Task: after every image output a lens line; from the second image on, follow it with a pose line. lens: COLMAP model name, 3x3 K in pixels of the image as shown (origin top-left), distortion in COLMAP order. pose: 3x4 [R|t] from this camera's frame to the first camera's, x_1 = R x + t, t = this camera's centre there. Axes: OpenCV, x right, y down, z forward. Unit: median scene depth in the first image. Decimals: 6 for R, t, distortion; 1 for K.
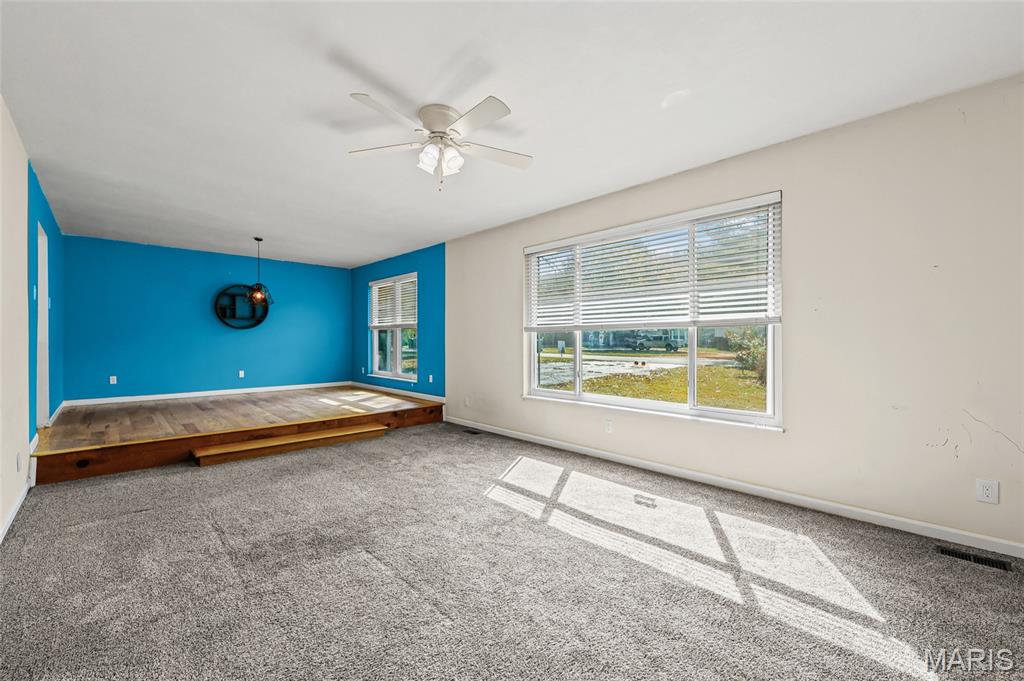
lens RADIAL K [[415.1, 0, 517.5], [0, 415.1, 343.5], [0, 0, 1]] dist [0.001864, 0.000456]
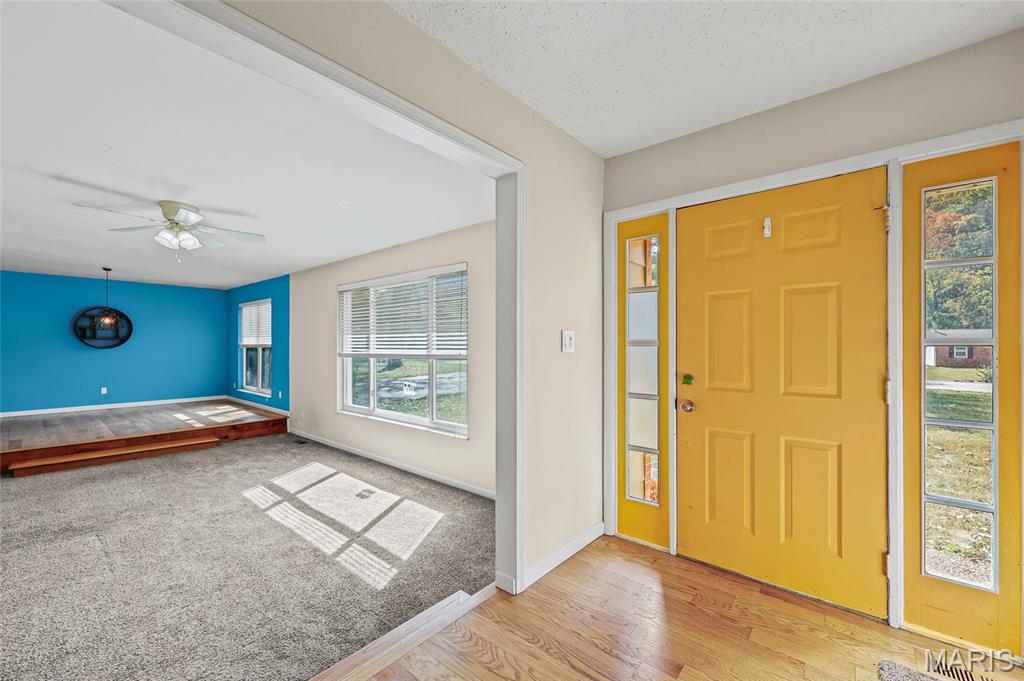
lens RADIAL K [[415.1, 0, 512.8], [0, 415.1, 348.1], [0, 0, 1]] dist [0.001864, 0.000456]
pose [[0.995786, 0.002179, 0.091686, 0.572421], [-0.002059, 0.999997, -0.001402, -0.073617], [-0.091688, 0.001207, 0.995787, -0.316131]]
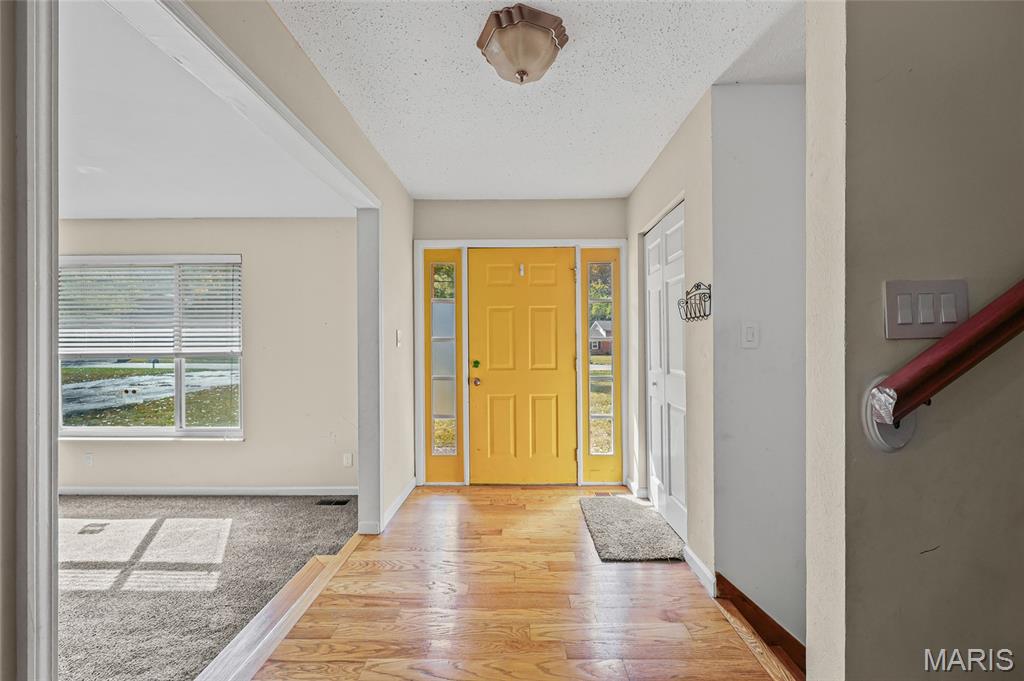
lens RADIAL K [[415.1, 0, 511.2], [0, 415.1, 341.4], [0, 0, 1]] dist [0.001864, 0.000456]
pose [[0.713698, -0.001172, 0.700453, 0.284412], [0.007316, 0.999957, -0.005782, -0.072270], [-0.700415, 0.009251, 0.713676, -0.441284]]
